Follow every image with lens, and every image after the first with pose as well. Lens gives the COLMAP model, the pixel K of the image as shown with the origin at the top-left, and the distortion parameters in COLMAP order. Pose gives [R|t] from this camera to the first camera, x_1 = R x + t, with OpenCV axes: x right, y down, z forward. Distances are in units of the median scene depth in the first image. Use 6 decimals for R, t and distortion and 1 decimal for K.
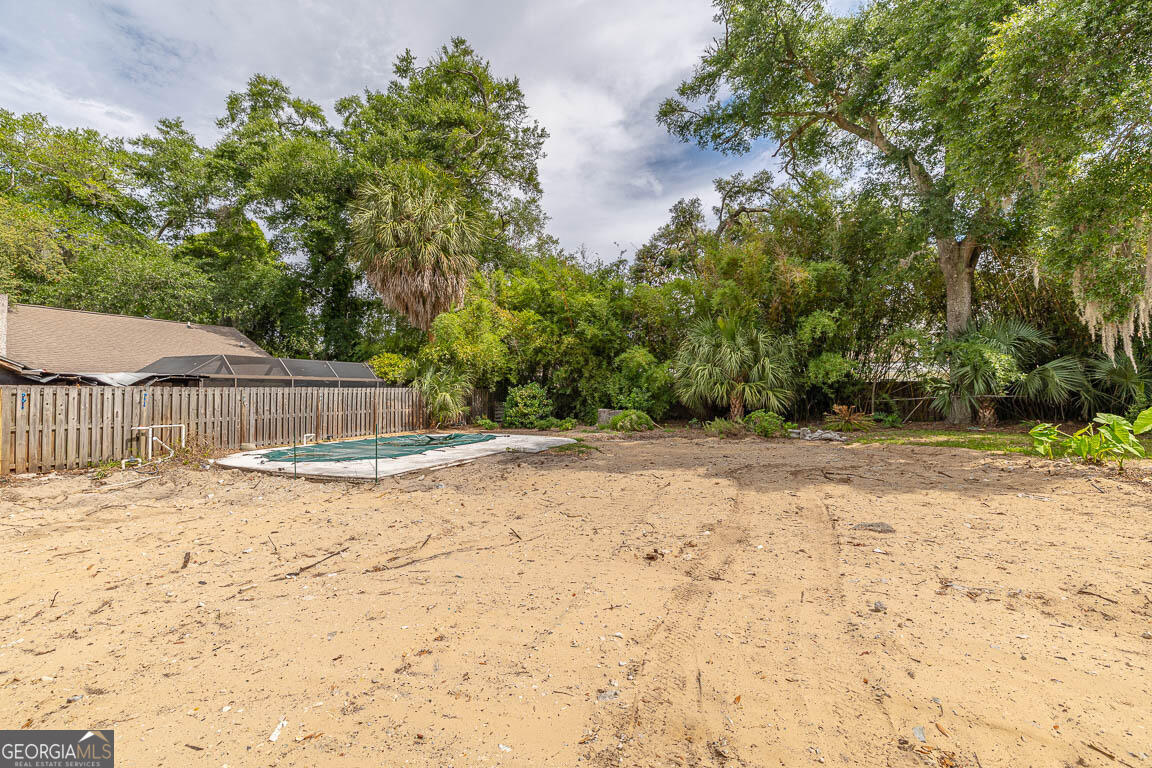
lens RADIAL K [[496.7, 0, 574.3], [0, 496.7, 384.5], [0, 0, 1]] dist [0.002651, -0.001140]
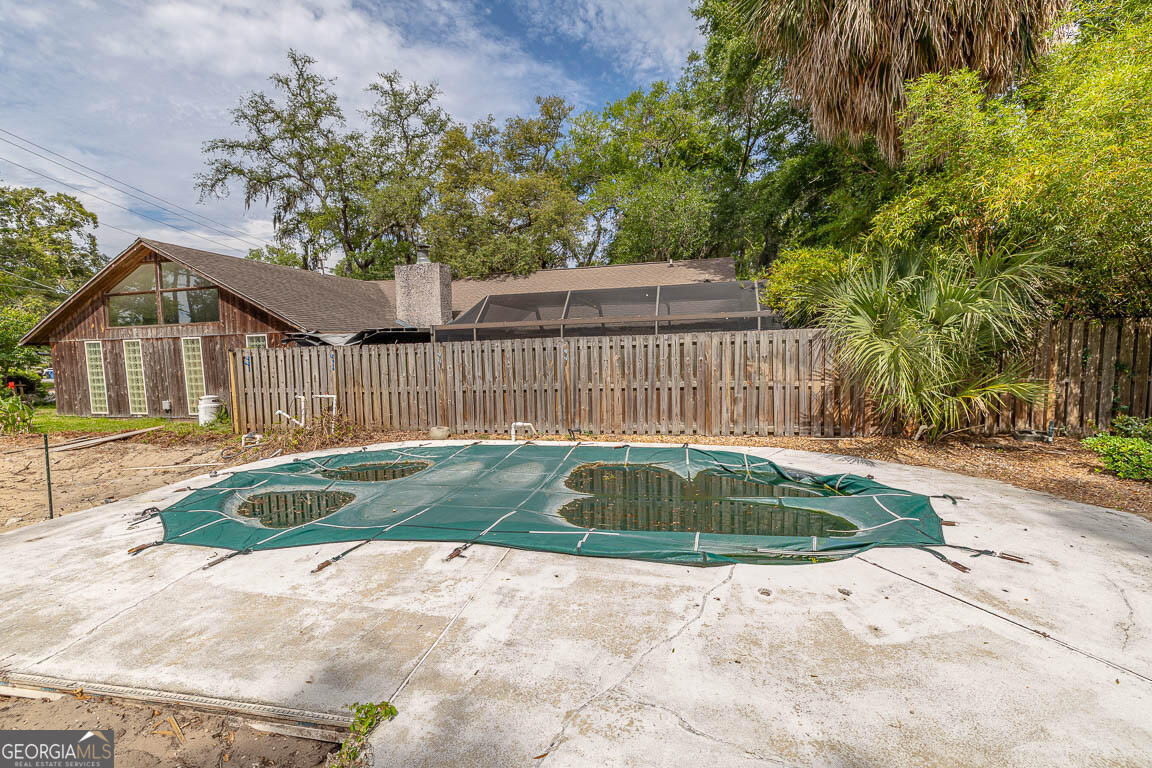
lens RADIAL K [[496.7, 0, 572.4], [0, 496.7, 379.9], [0, 0, 1]] dist [0.002651, -0.001140]
pose [[0.205856, 0.060621, -0.976703, 0.015129], [0.045333, 0.996417, 0.071400, 0.010958], [0.977532, -0.058975, 0.202371, 0.694218]]
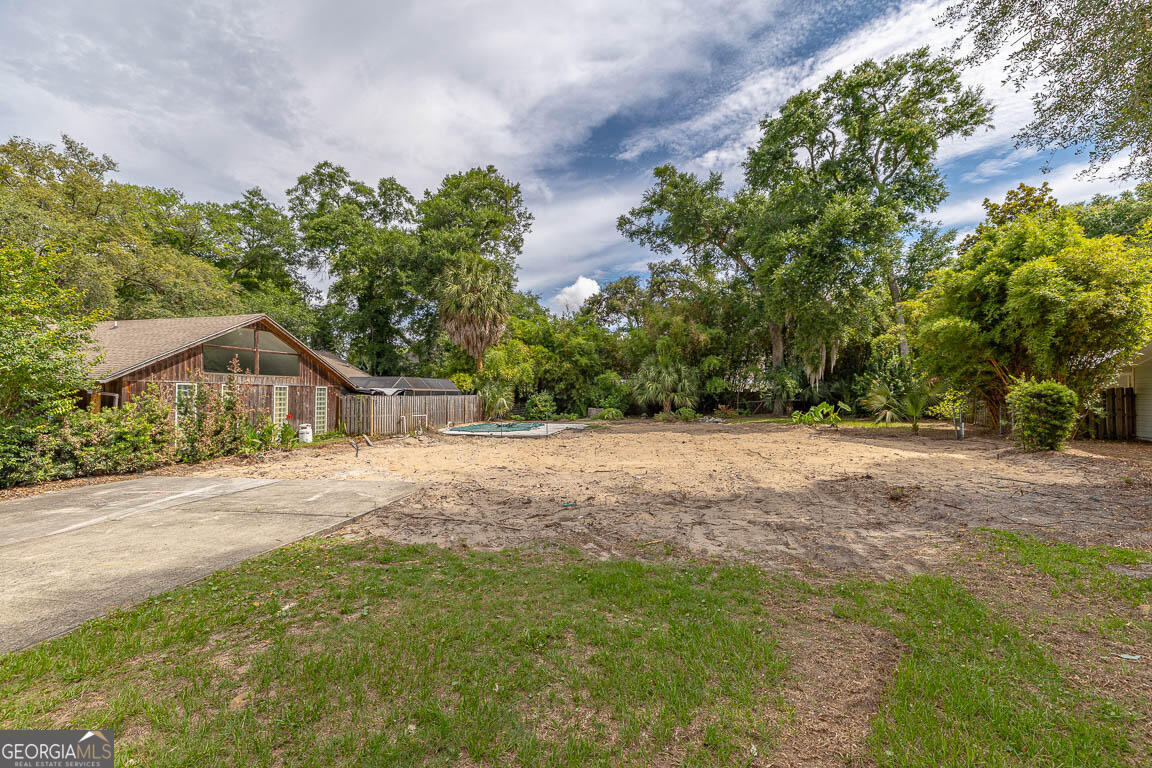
lens RADIAL K [[496.7, 0, 573.5], [0, 496.7, 383.7], [0, 0, 1]] dist [0.002651, -0.001140]
pose [[0.975081, 0.006108, 0.221764, -0.361753], [-0.004242, 0.999951, -0.008892, -0.016465], [-0.221807, 0.007730, 0.975060, -0.598223]]
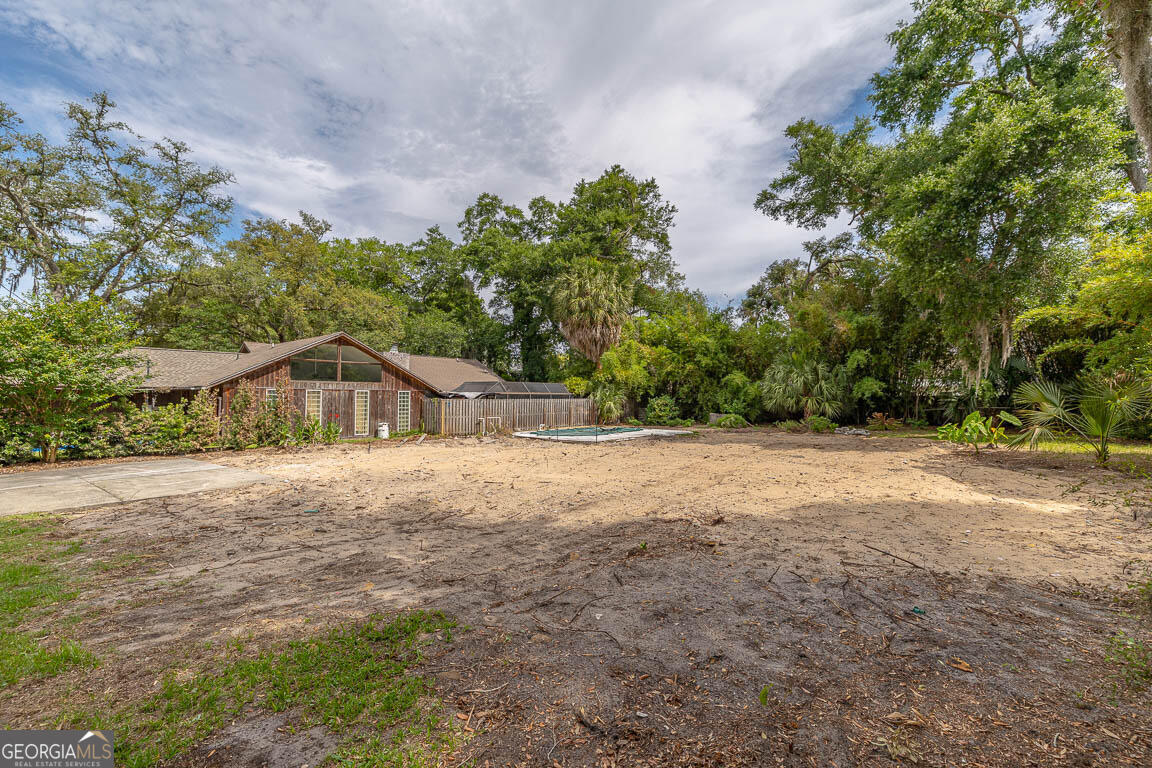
lens RADIAL K [[496.7, 0, 574.7], [0, 496.7, 384.8], [0, 0, 1]] dist [0.002651, -0.001140]
pose [[0.966932, -0.001044, -0.255033, 0.035956], [-0.001571, 0.999948, -0.010052, -0.020515], [0.255030, 0.010120, 0.966880, -0.536983]]
